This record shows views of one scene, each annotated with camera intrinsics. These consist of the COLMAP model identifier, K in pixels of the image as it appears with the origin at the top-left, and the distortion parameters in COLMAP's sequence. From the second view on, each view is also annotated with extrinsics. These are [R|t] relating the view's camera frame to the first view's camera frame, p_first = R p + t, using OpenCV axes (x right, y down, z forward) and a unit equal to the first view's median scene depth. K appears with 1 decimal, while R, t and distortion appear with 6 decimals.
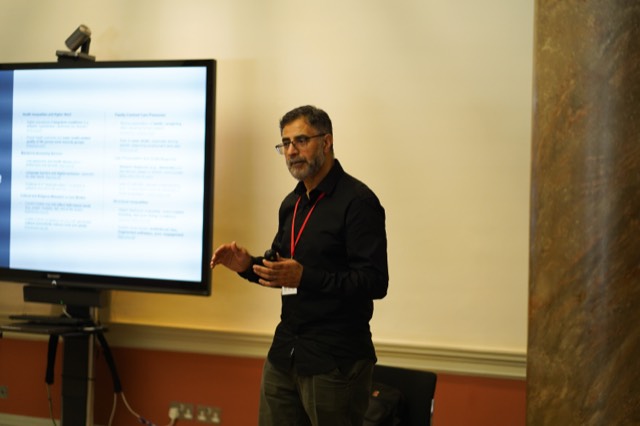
lens RADIAL K [[1597.8, 0, 320.0], [0, 1597.8, 213.0], [0, 0, 1]] dist [-0.045707, -0.561254]
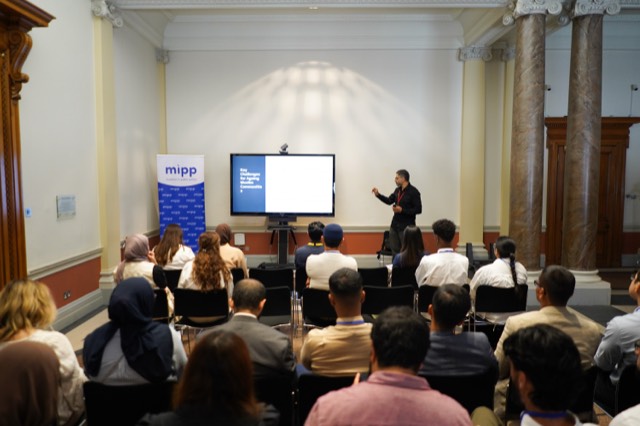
lens RADIAL K [[489.1, 0, 320.0], [0, 489.1, 213.0], [0, 0, 1]] dist [-0.003253, -0.000330]
pose [[0.871733, -0.051254, 0.487294, -0.630717], [0.026519, 0.997992, 0.057529, -0.023578], [-0.489264, -0.037227, 0.871341, -0.001133]]
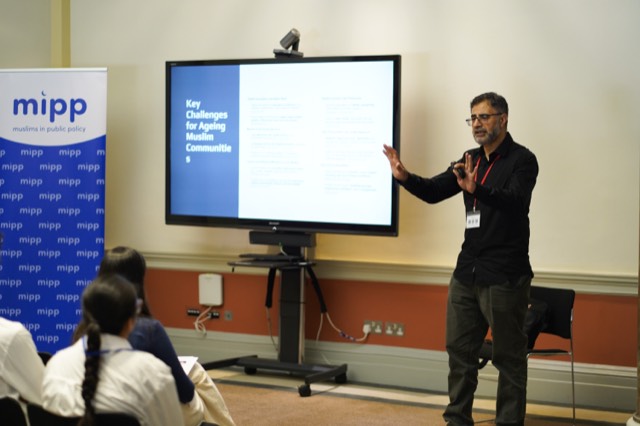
lens RADIAL K [[1512.3, 0, 320.0], [0, 1512.3, 213.0], [0, 0, 1]] dist [0.082807, -1.118951]
pose [[0.997028, -0.011341, -0.076199, -0.035719], [0.012874, 0.999724, 0.019665, 0.007411], [0.075955, -0.020588, 0.996899, -0.227525]]
